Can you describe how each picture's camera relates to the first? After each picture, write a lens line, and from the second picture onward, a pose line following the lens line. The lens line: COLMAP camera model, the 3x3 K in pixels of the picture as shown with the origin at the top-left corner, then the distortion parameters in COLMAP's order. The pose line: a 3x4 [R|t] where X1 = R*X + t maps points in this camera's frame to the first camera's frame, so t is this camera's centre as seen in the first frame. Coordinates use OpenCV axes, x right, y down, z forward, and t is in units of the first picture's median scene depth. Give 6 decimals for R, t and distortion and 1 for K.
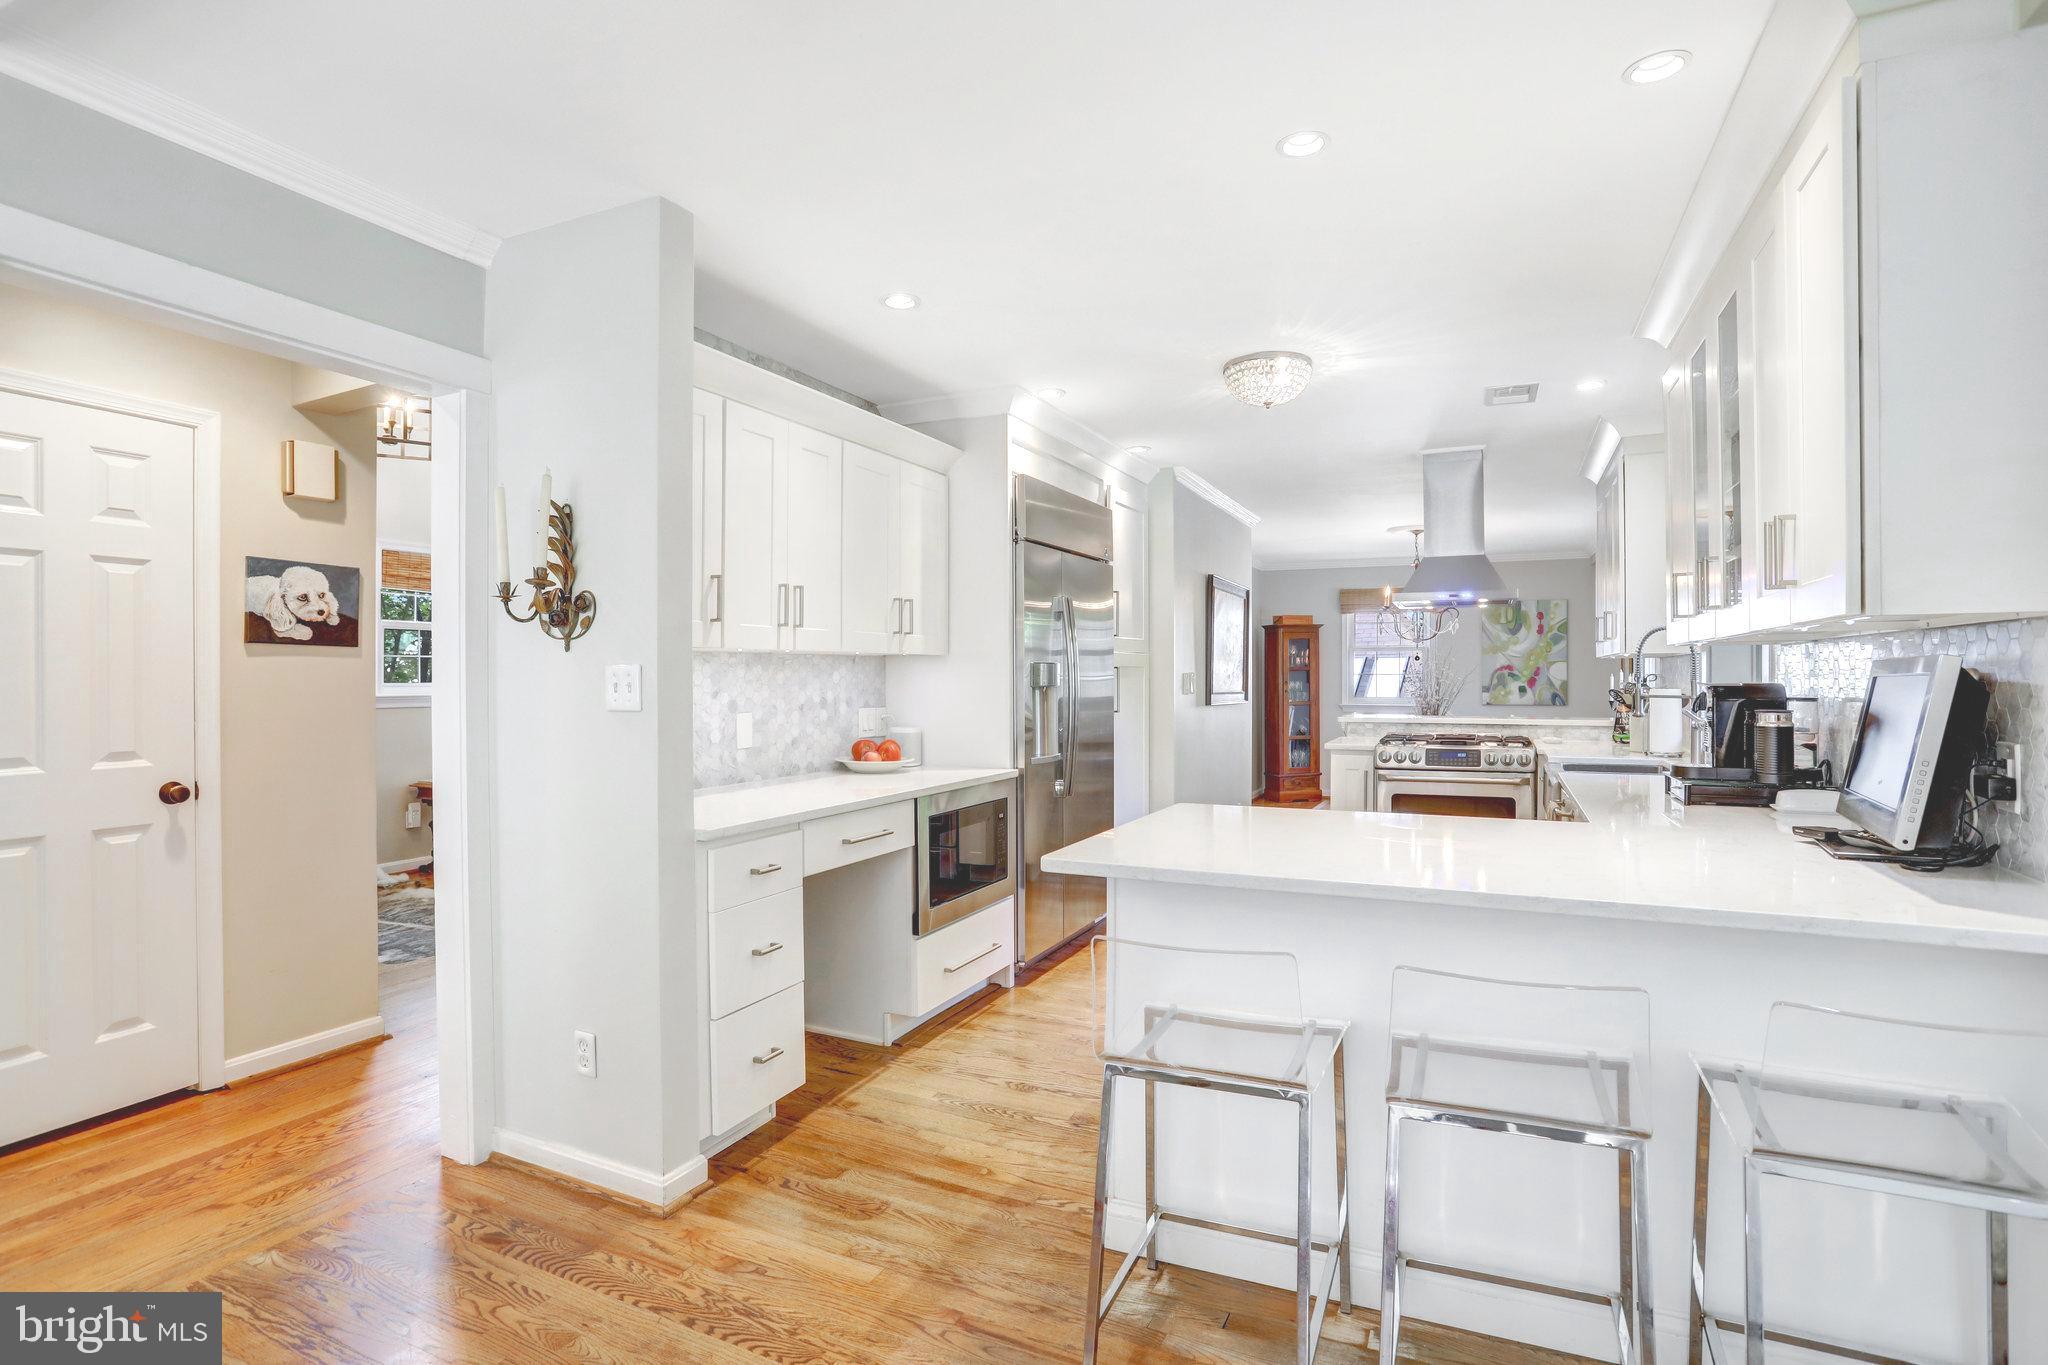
lens RADIAL K [[1032.0, 0, 1024.0], [0, 1032.0, 682.5], [0, 0, 1]] dist [-0.026736, 0.000483]
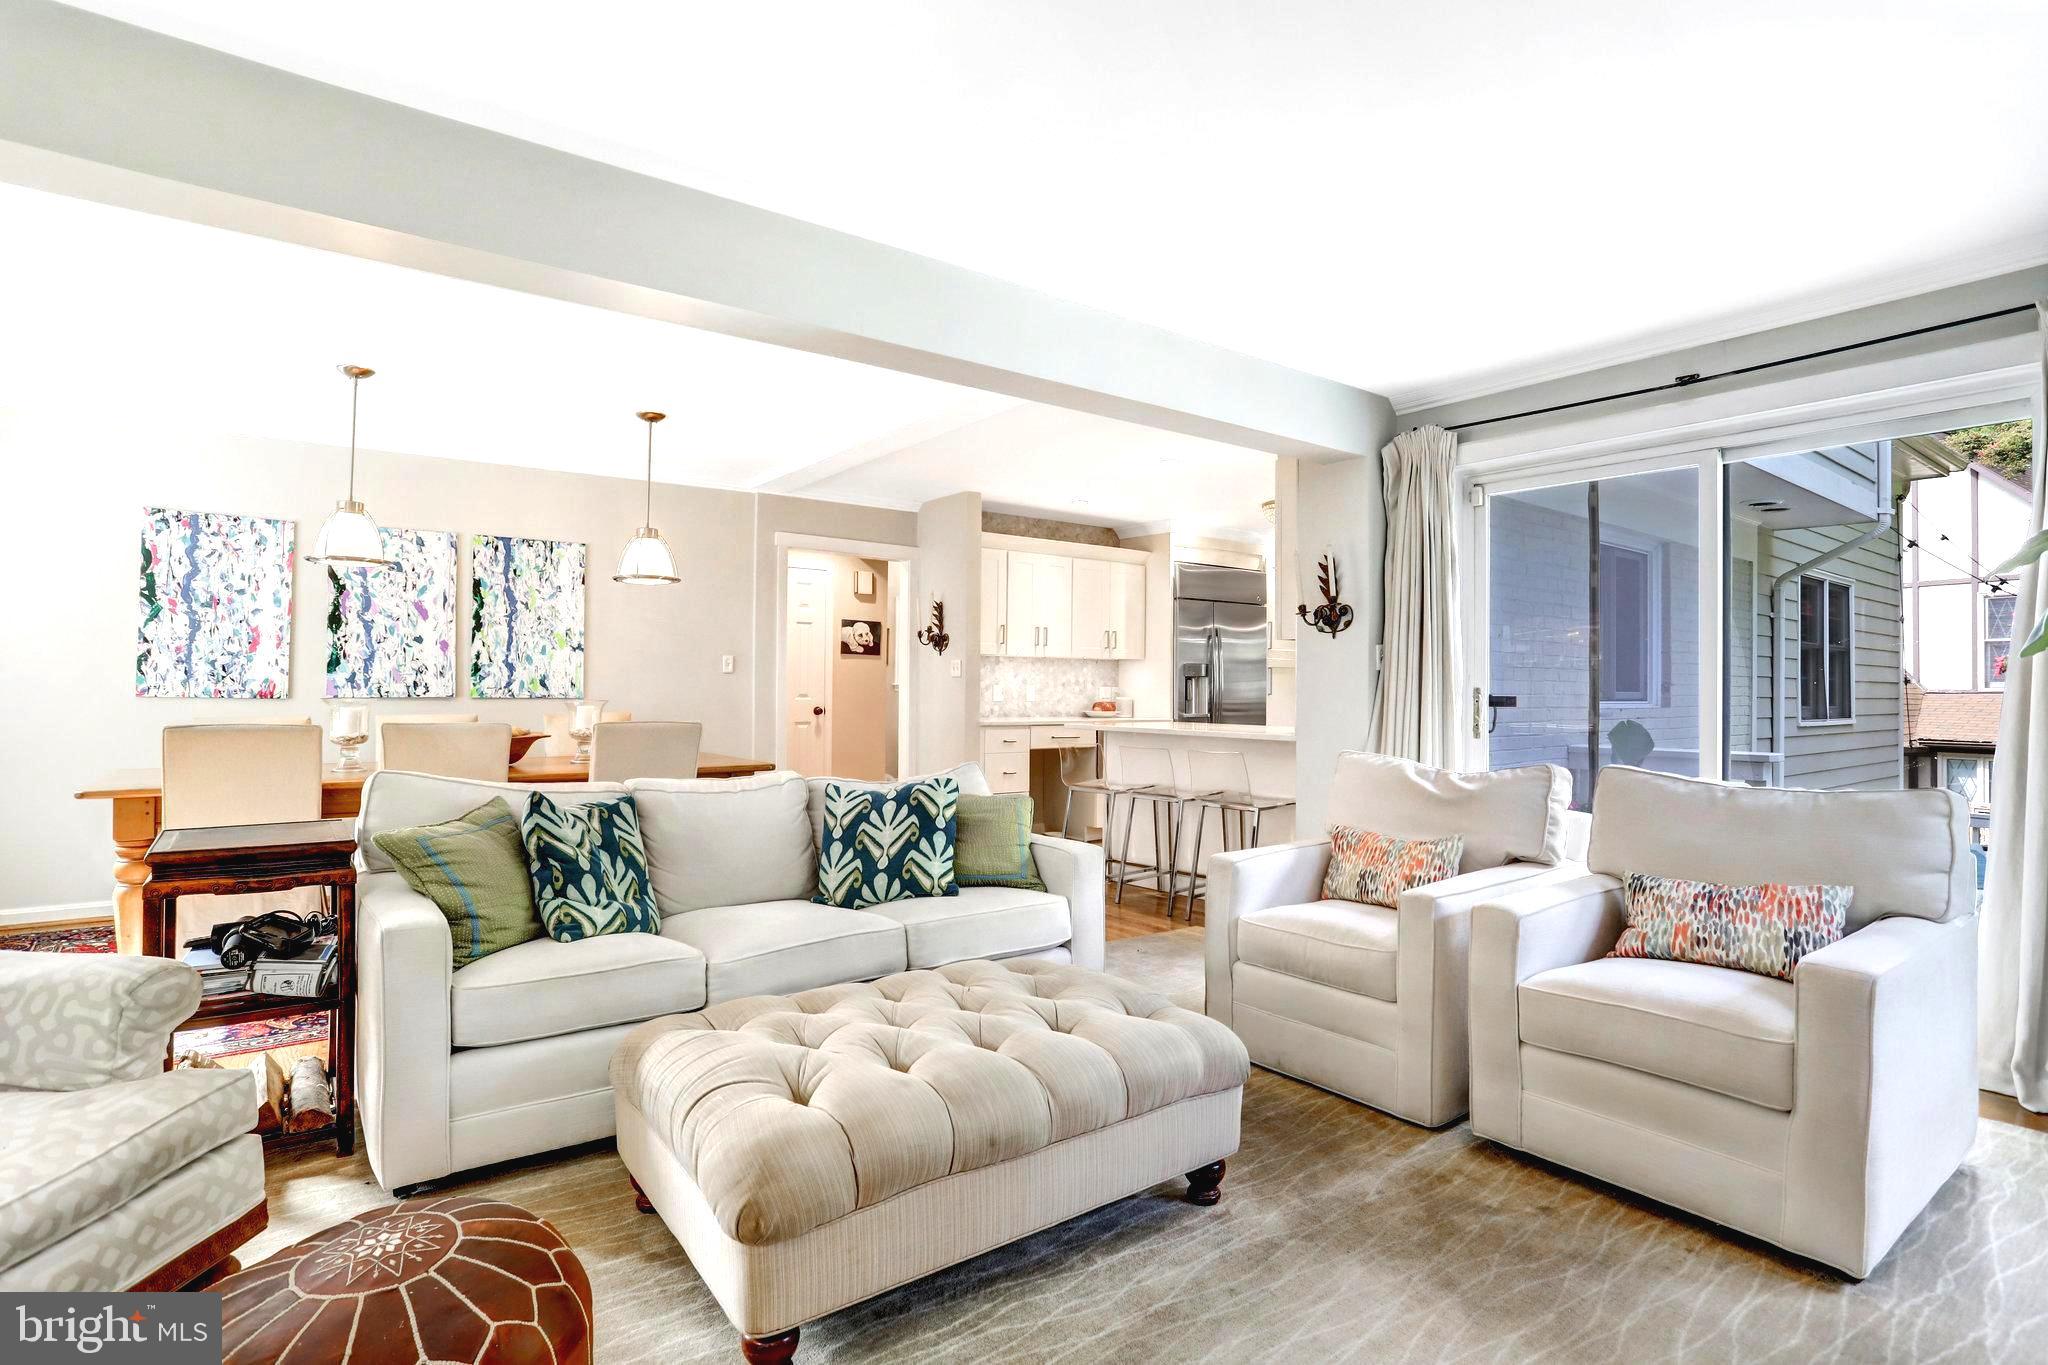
lens RADIAL K [[1032.0, 0, 1024.0], [0, 1032.0, 682.5], [0, 0, 1]] dist [-0.026736, 0.000483]
pose [[0.892456, 0.006769, -0.451083, 0.758815], [-0.012969, 0.999859, -0.010655, 0.051481], [0.450948, 0.015359, 0.892418, -1.030117]]
